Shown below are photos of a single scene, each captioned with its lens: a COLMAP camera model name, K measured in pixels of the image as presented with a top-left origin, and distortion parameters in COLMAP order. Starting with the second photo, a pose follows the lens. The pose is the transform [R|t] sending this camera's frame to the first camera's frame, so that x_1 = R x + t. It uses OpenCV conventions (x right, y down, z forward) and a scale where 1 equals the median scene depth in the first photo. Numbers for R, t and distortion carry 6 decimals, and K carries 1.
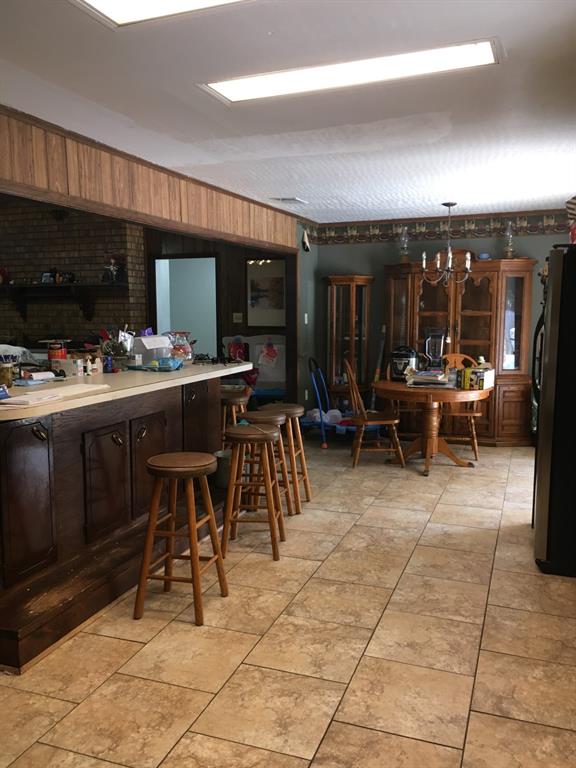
lens RADIAL K [[664.5, 0, 288.3], [0, 664.5, 385.3], [0, 0, 1]] dist [0.088320, -0.016963]
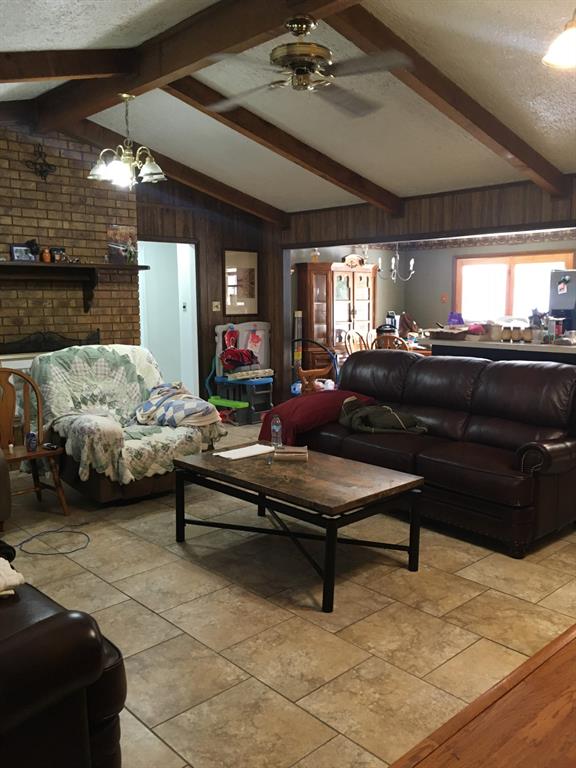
lens RADIAL K [[664.5, 0, 288.0], [0, 664.5, 383.3], [0, 0, 1]] dist [0.088320, -0.016963]
pose [[0.445152, -0.110390, 0.888625, -0.909363], [0.108697, 0.991695, 0.068742, -0.042843], [-0.888833, 0.065990, 0.453454, 0.445559]]
